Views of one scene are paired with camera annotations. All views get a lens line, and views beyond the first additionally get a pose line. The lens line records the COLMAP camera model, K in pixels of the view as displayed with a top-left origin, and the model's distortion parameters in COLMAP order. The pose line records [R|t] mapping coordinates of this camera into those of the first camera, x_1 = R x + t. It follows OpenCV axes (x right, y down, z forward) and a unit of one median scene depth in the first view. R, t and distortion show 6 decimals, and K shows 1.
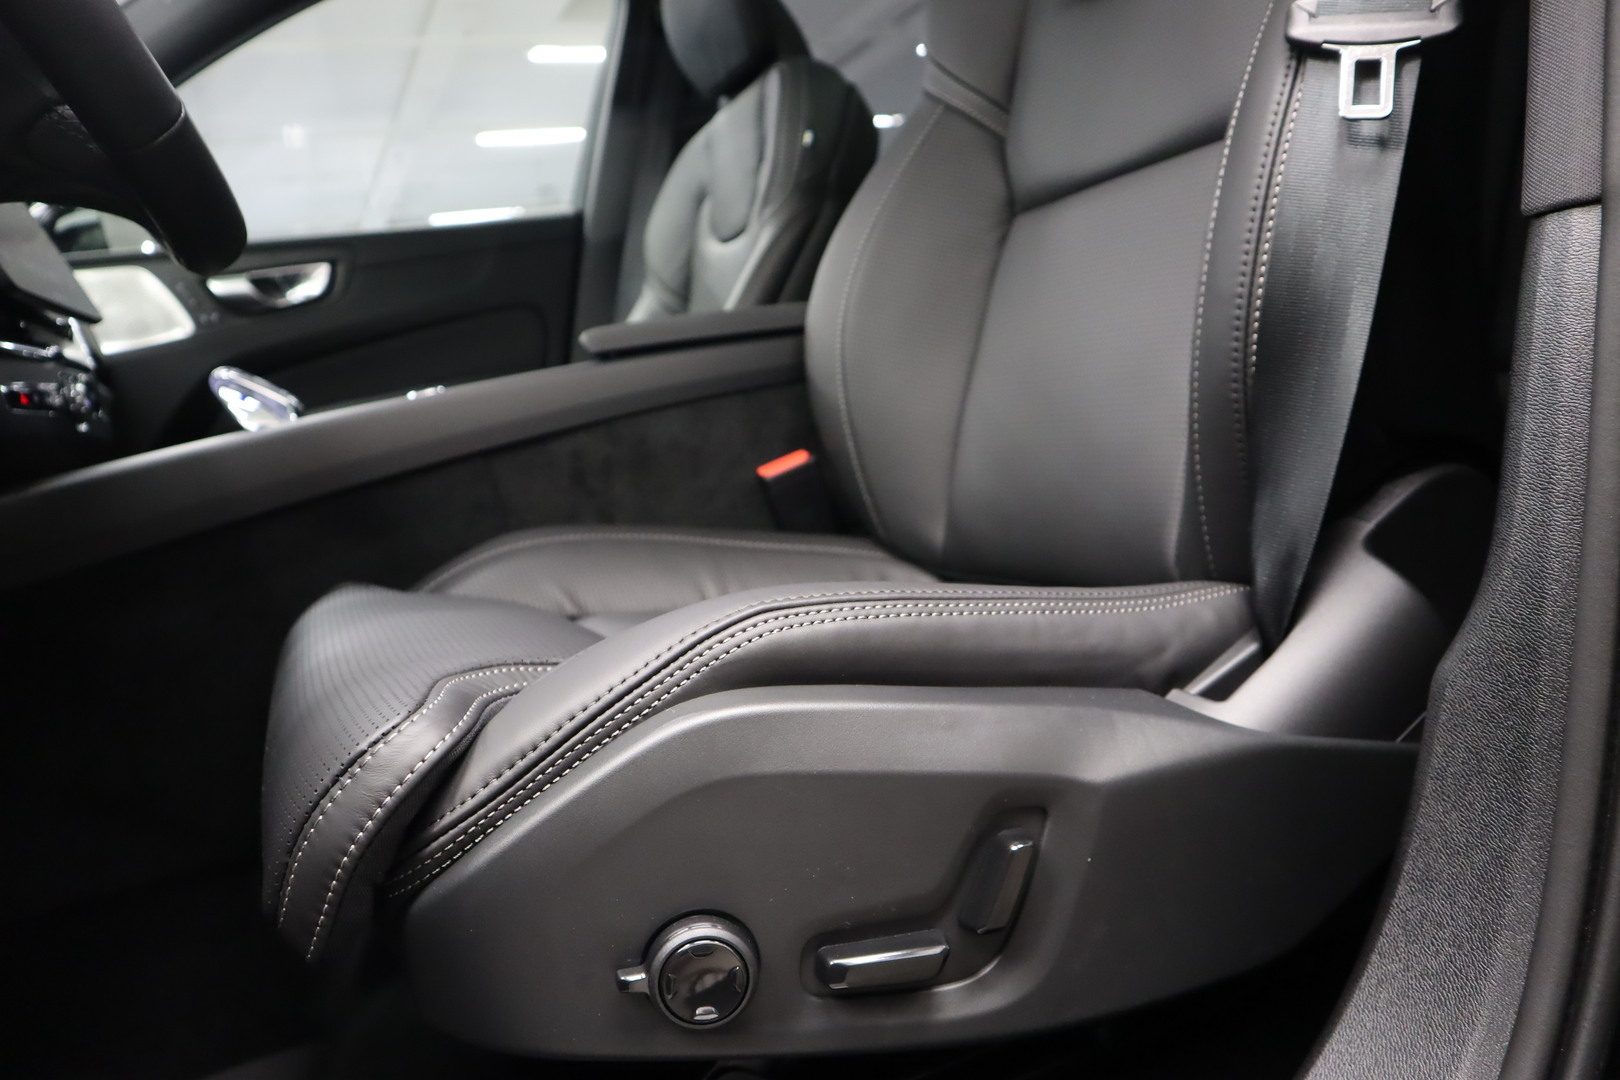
lens RADIAL K [[1105.7, 0, 810.0], [0, 1105.7, 540.0], [0, 0, 1]] dist [-0.066042, 0.003955]
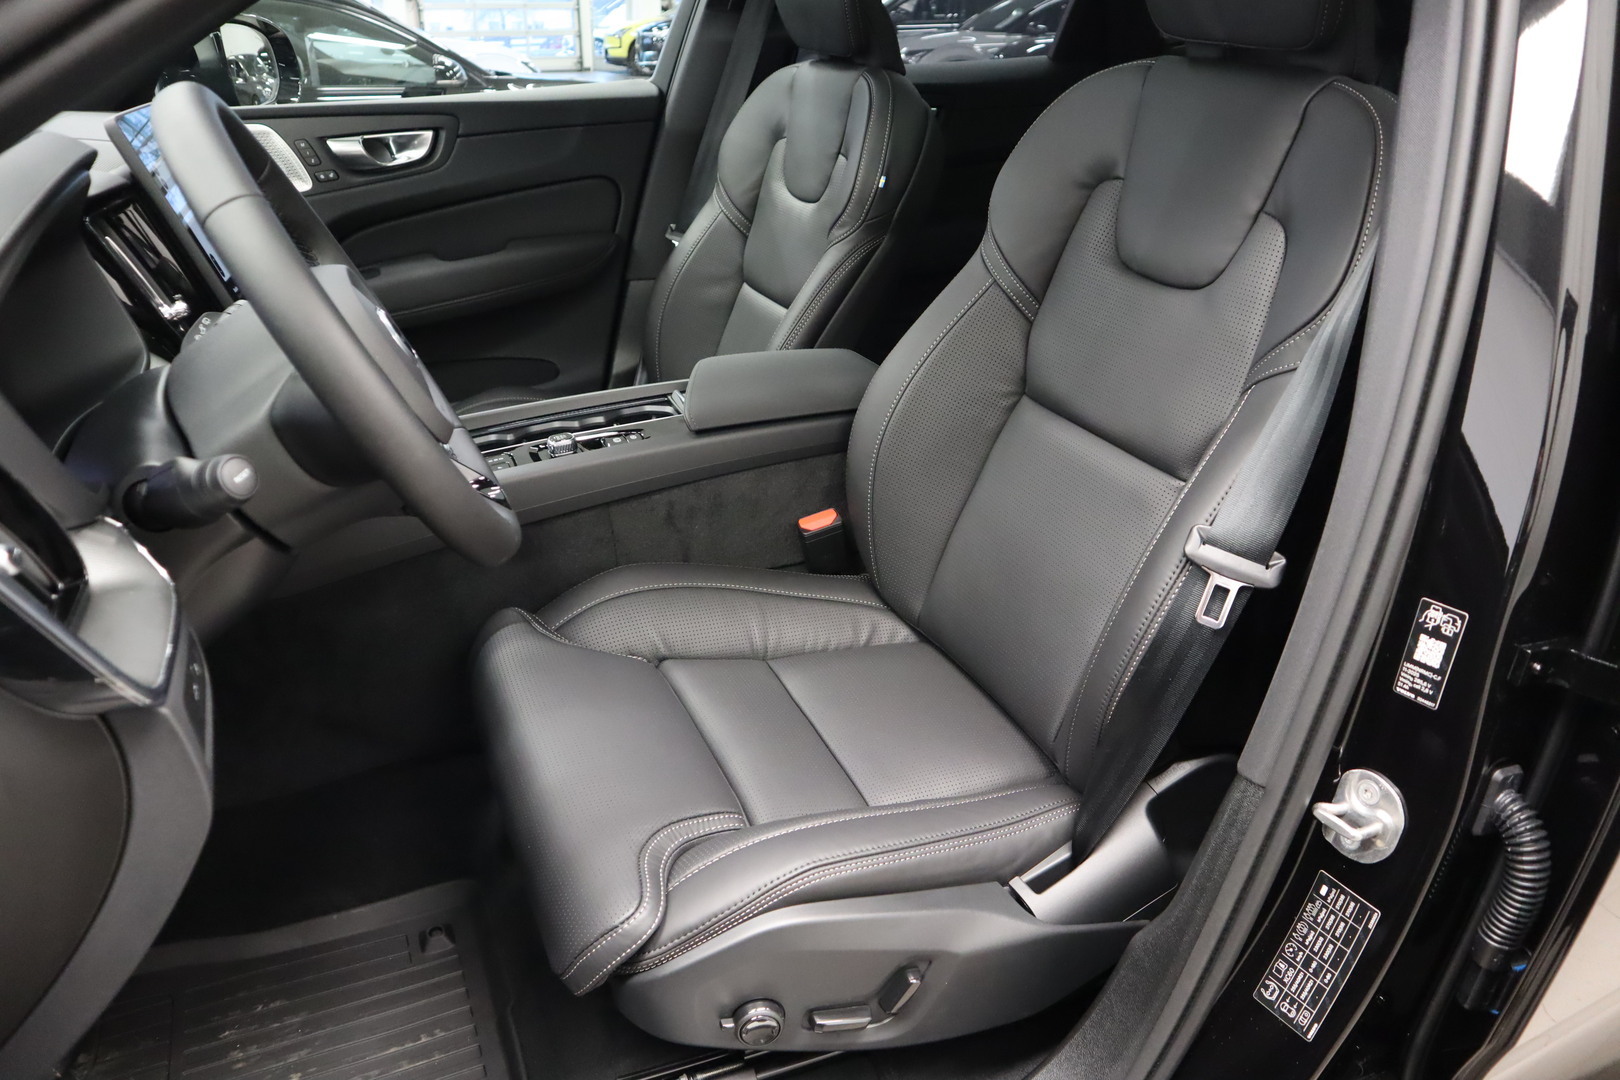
lens RADIAL K [[1105.7, 0, 810.0], [0, 1105.7, 540.0], [0, 0, 1]] dist [-0.066042, 0.003955]
pose [[0.984678, 0.162159, 0.064136, -0.216655], [-0.174267, 0.928357, 0.328305, -0.908959], [-0.006303, -0.334452, 0.942392, -0.538104]]
